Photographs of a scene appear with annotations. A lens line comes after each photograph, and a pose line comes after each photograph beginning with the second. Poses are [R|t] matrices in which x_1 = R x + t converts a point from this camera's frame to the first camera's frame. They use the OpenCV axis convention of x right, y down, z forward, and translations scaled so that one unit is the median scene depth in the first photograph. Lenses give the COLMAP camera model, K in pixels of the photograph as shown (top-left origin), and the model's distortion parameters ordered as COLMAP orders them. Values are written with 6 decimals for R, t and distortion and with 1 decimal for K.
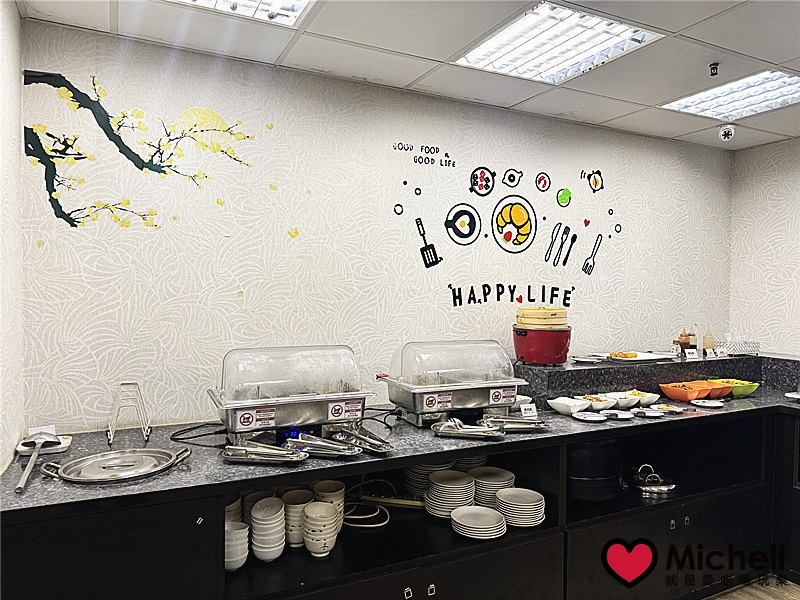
lens RADIAL K [[567.9, 0, 400.2], [0, 567.9, 298.5], [0, 0, 1]] dist [0.041860, -0.022414]
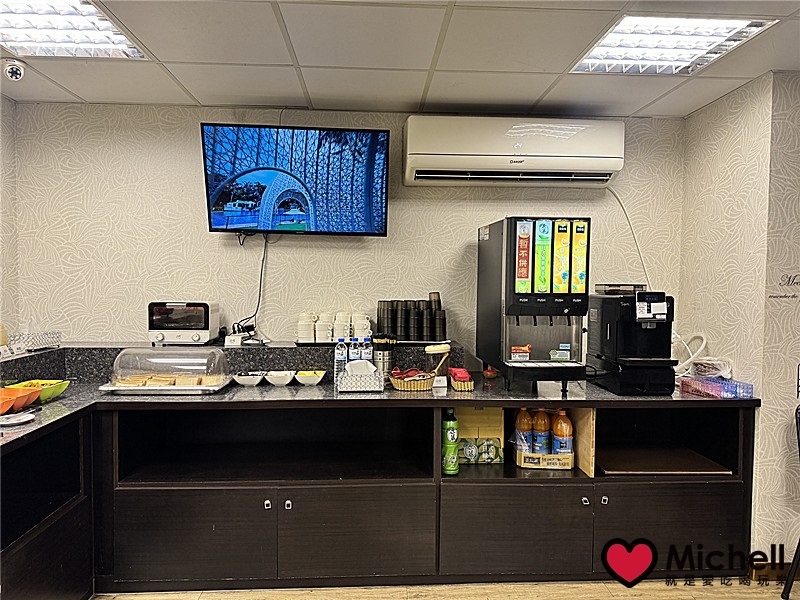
lens RADIAL K [[567.9, 0, 400.4], [0, 567.9, 298.5], [0, 0, 1]] dist [0.041860, -0.022414]
pose [[0.400468, -0.039395, 0.915464, 0.056601], [0.014435, 0.999223, 0.036685, 0.003209], [-0.916197, -0.001477, 0.400725, 0.258122]]
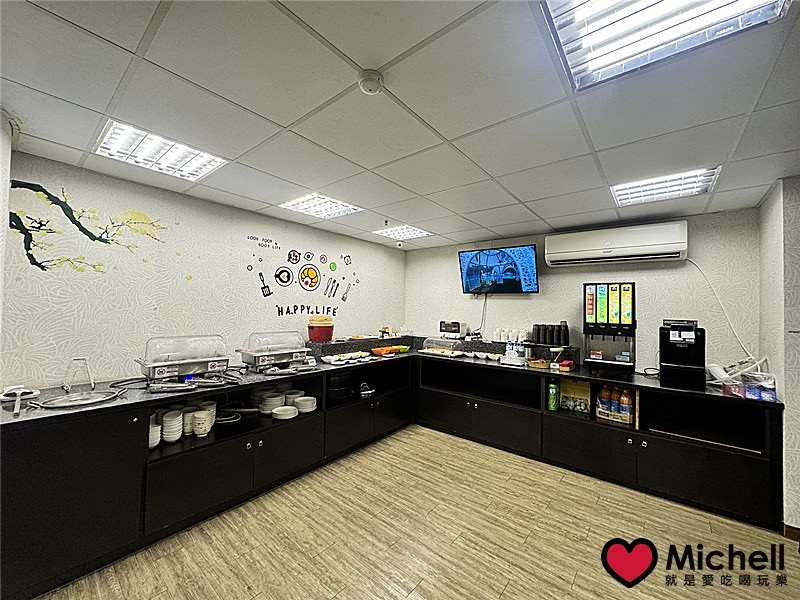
lens RADIAL K [[319.7, 0, 401.2], [0, 319.7, 299.9], [0, 0, 1]] dist [-0.001722, 0.000038]
pose [[0.911607, 0.018733, 0.410636, 0.026783], [-0.002730, 0.999215, -0.039522, 0.001012], [-0.411054, 0.034908, 0.910942, -0.298618]]
